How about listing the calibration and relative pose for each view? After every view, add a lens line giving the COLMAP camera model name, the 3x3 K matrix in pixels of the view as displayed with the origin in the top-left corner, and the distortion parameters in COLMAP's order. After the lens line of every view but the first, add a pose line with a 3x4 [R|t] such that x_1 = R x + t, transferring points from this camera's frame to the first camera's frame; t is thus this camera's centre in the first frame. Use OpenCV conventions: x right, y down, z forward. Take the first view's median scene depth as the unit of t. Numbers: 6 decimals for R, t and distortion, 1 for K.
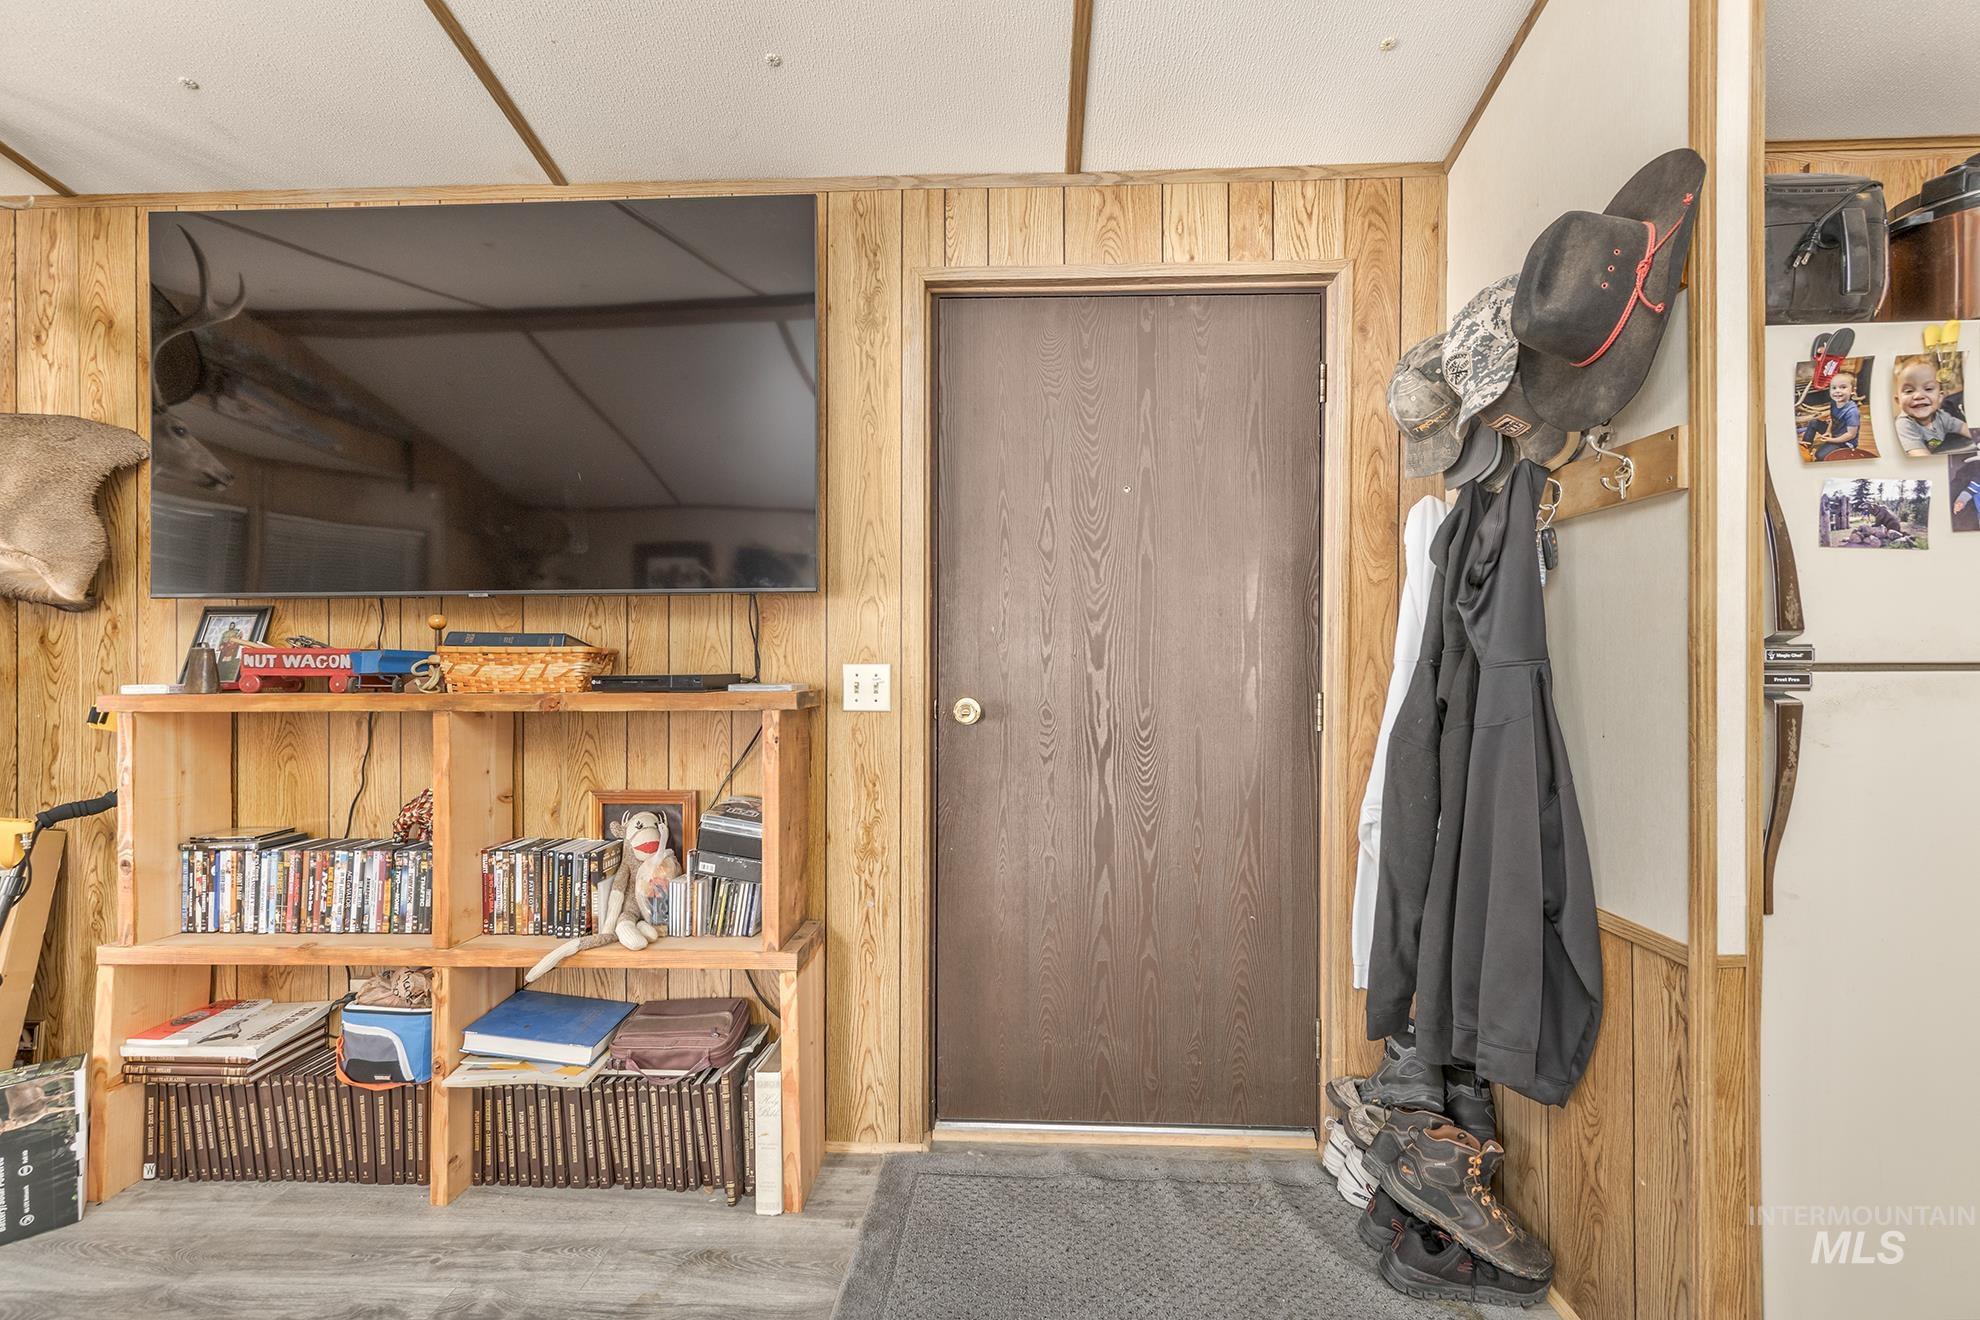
lens RADIAL K [[879.2, 0, 990.0], [0, 879.2, 660.0], [0, 0, 1]] dist [0.004495, -0.000027]
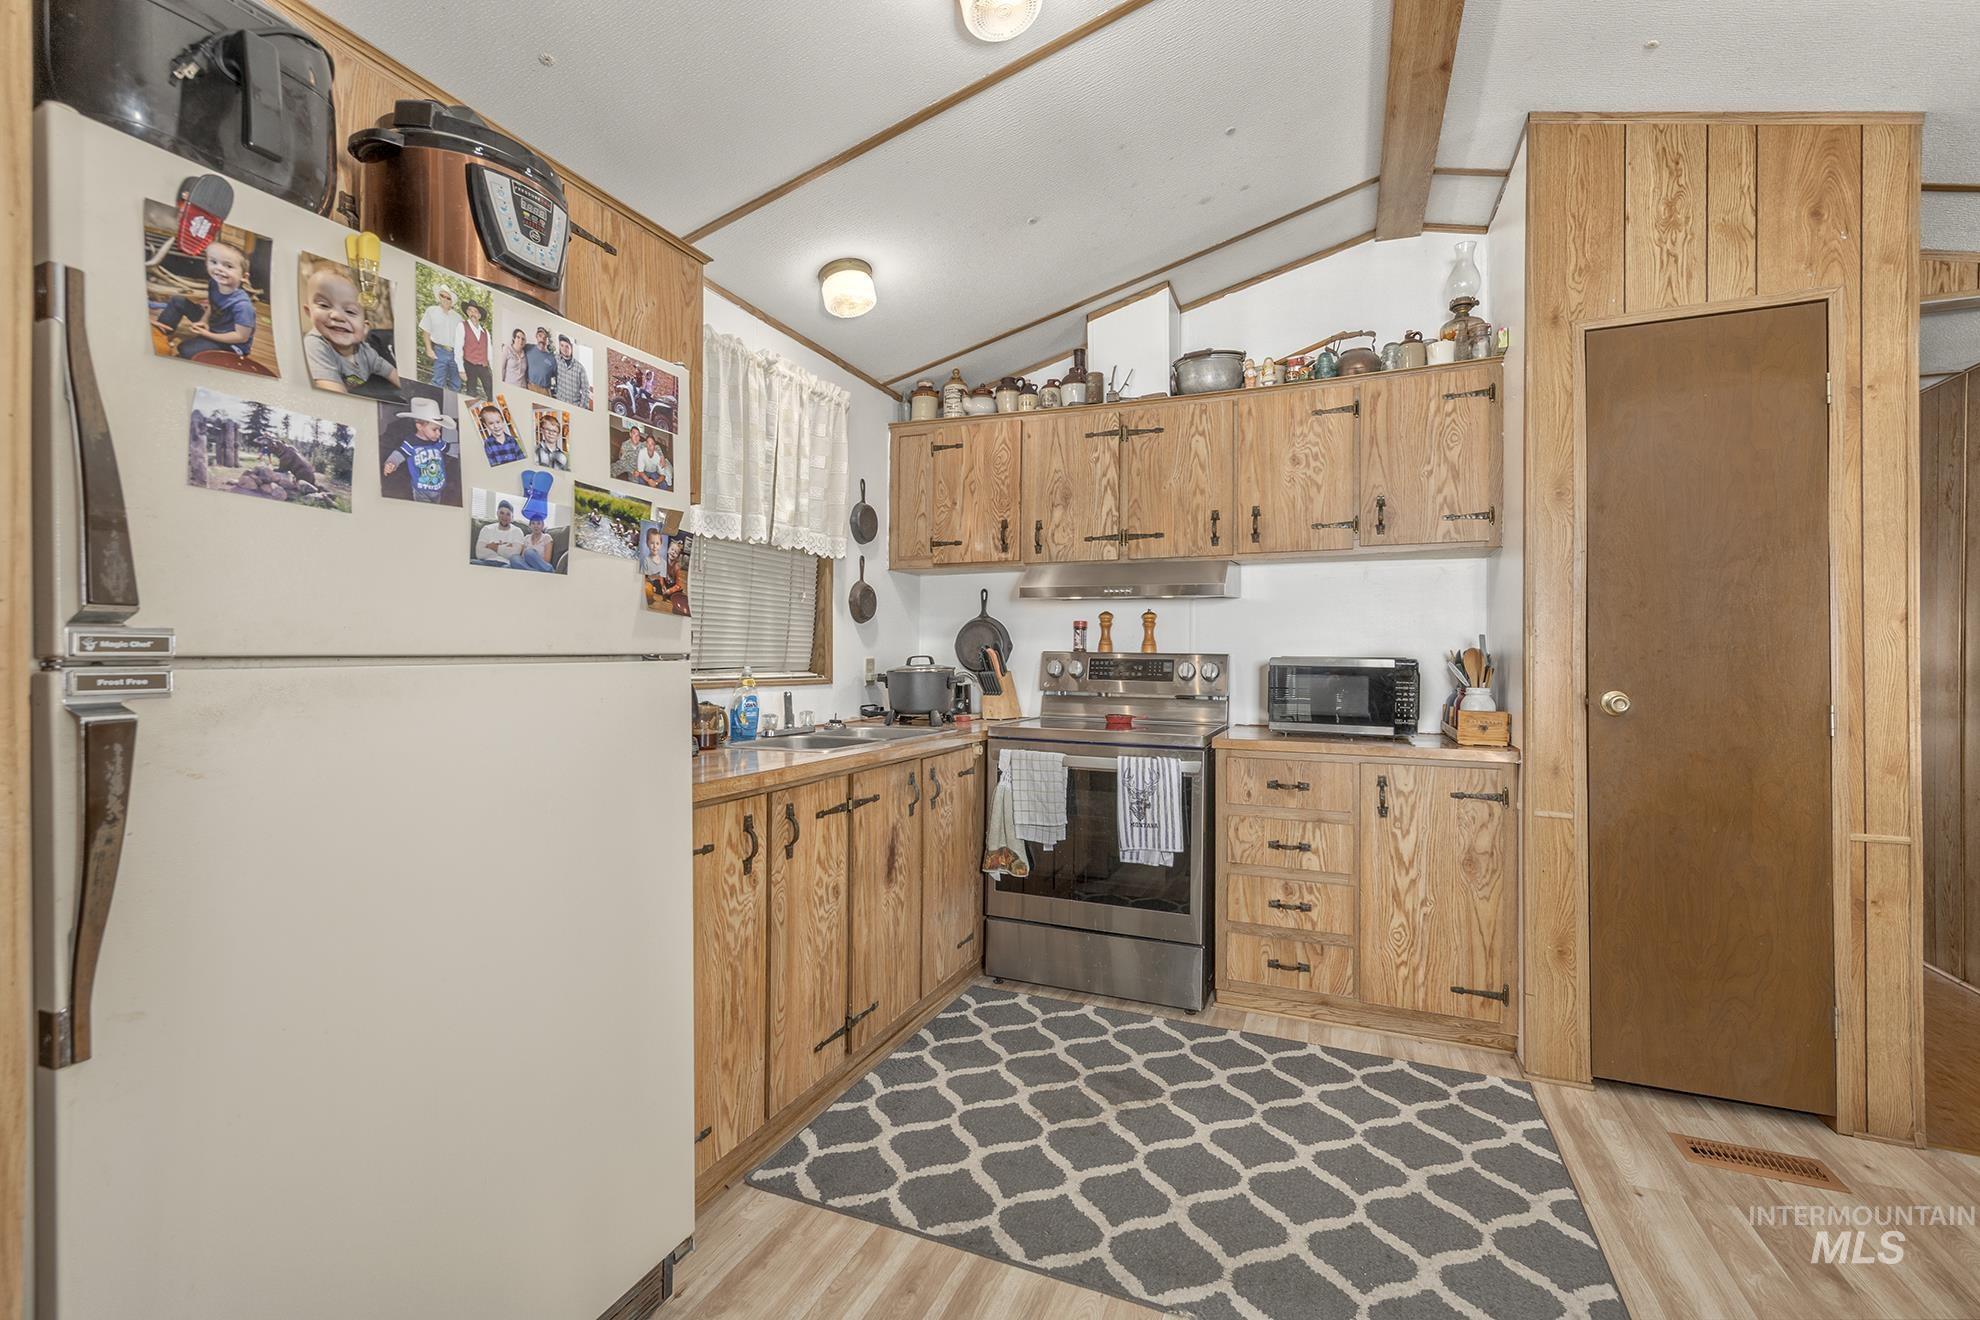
lens RADIAL K [[844.8, 0, 1004.9], [0, 844.8, 650.4], [0, 0, 1]] dist [0.007322, -0.000206]
pose [[0.321604, 0.002351, 0.946871, 0.524063], [-0.002233, 0.999996, -0.001724, -0.001147], [-0.946871, -0.001560, 0.321608, 0.192608]]
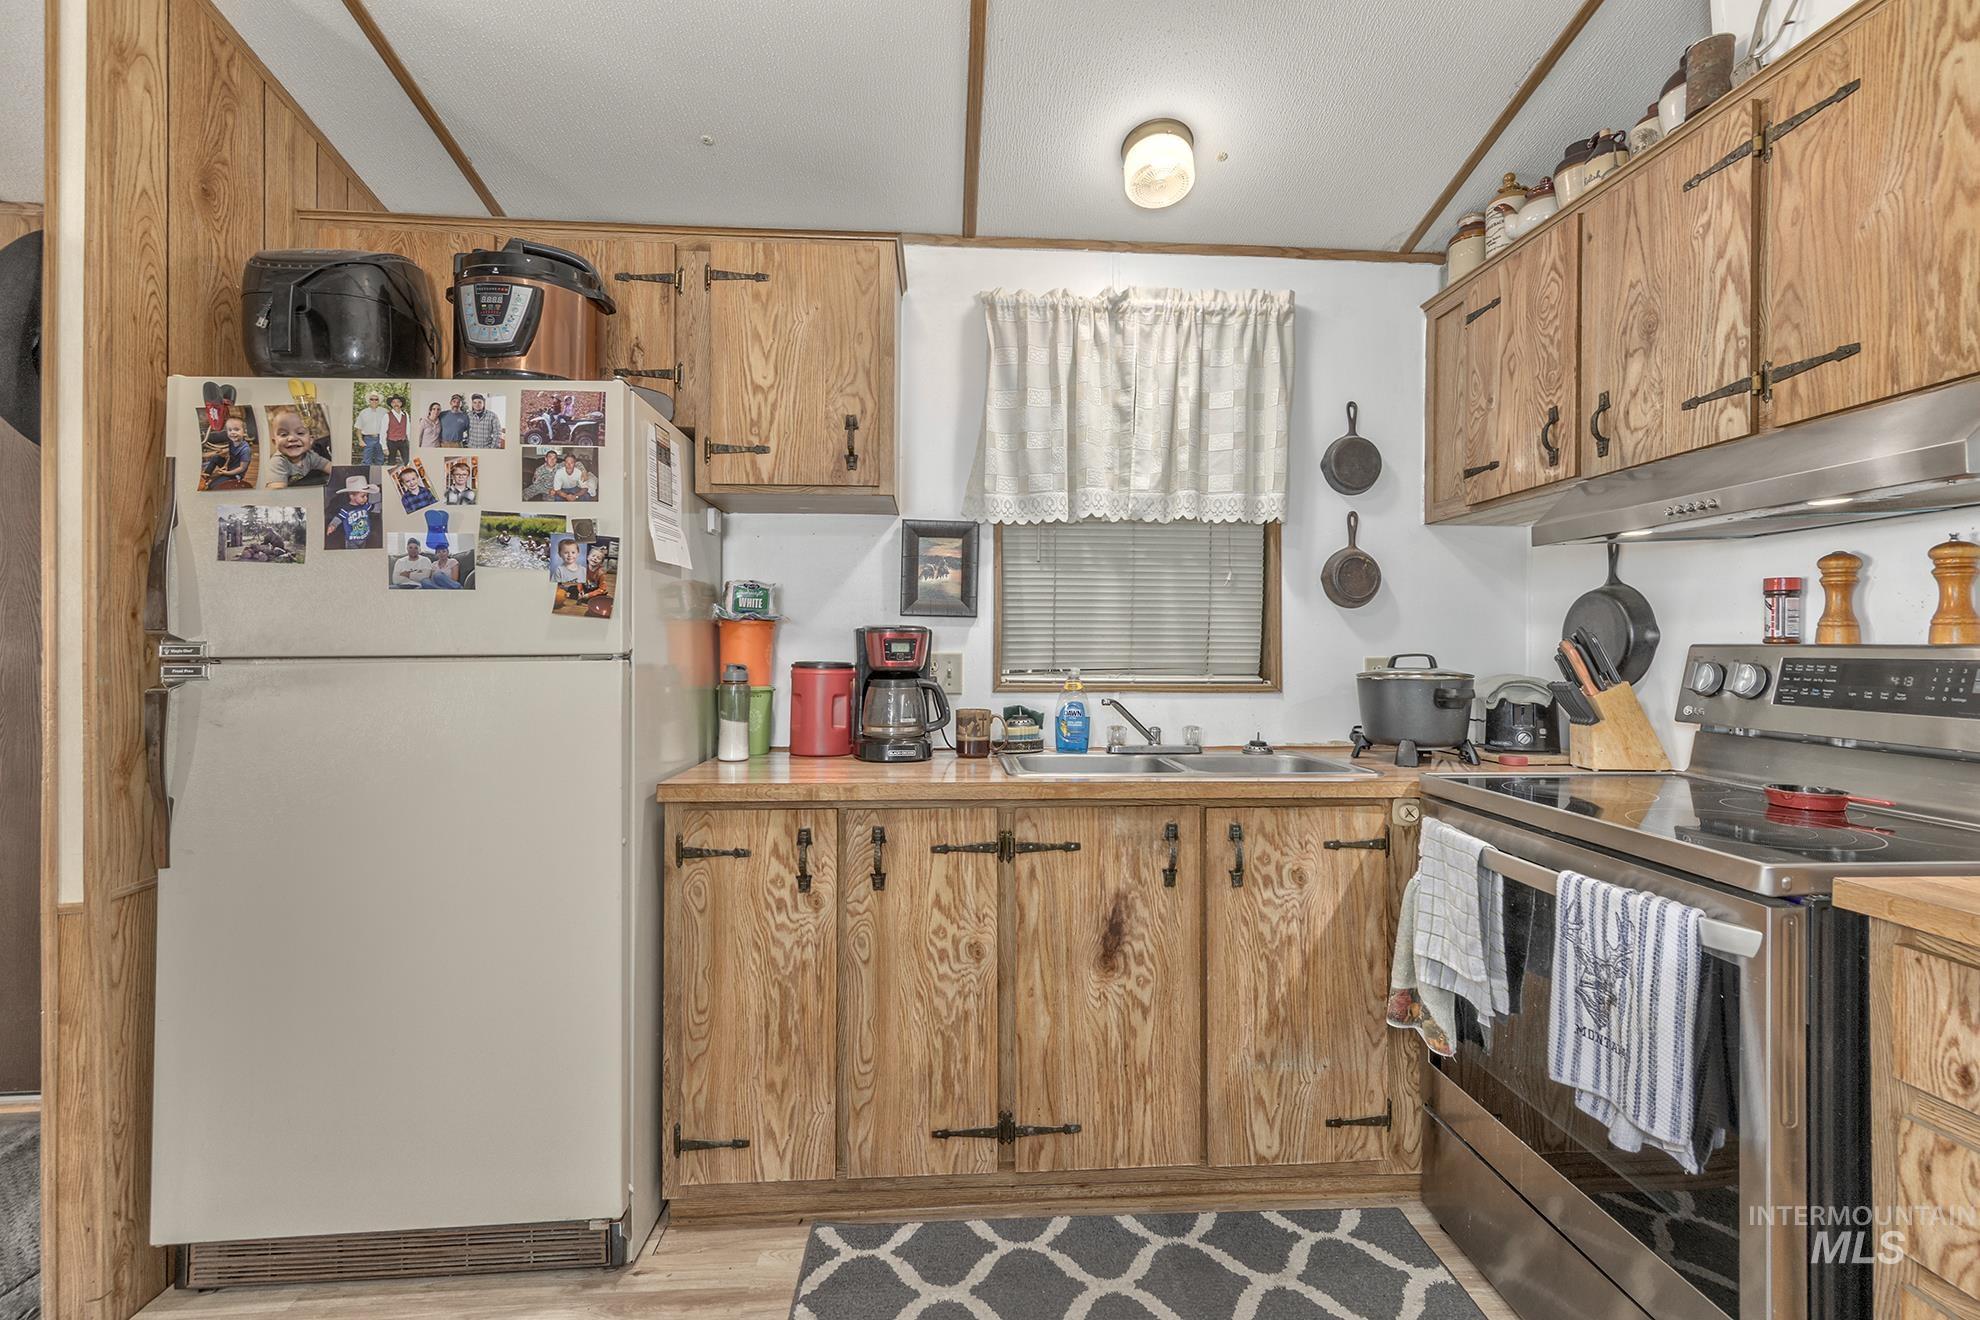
lens RADIAL K [[867.6, 0, 988.6], [0, 867.6, 644.5], [0, 0, 1]] dist [0.006708, -0.000082]
pose [[0.992221, -0.005066, 0.124390, 1.847778], [0.006333, 0.999932, -0.009789, 0.004552], [-0.124331, 0.010501, 0.992185, -0.314392]]
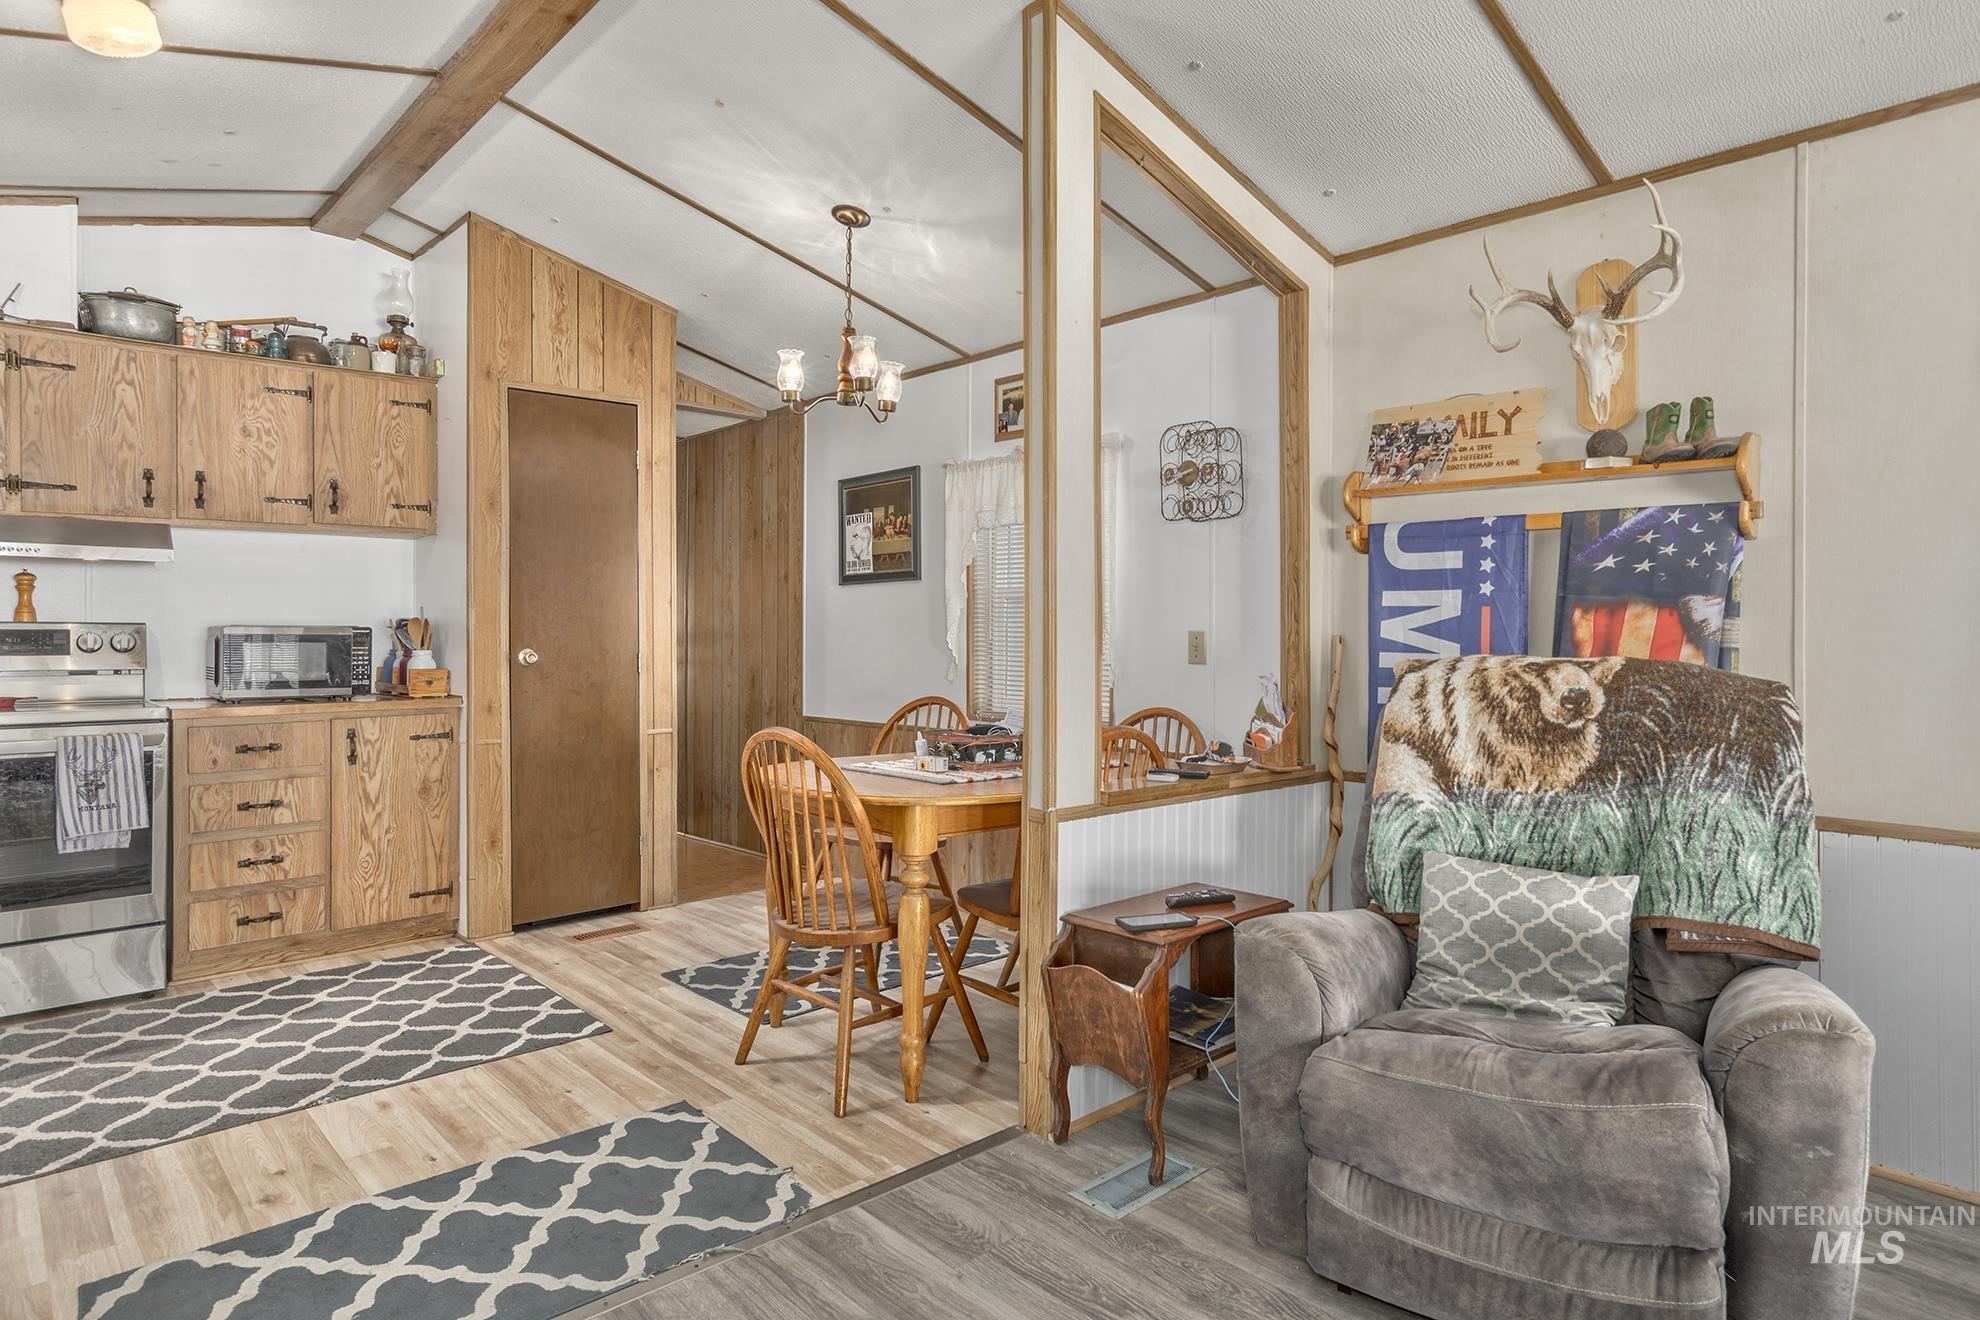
lens RADIAL K [[1114.0, 0, 994.0], [0, 1114.0, 620.6], [0, 0, 1]] dist [0.004636, -0.000408]
pose [[-0.718827, -0.000219, 0.695189, -0.650913], [-0.001497, 0.999998, -0.001232, -0.002854], [-0.695188, -0.001926, -0.718826, 0.952840]]
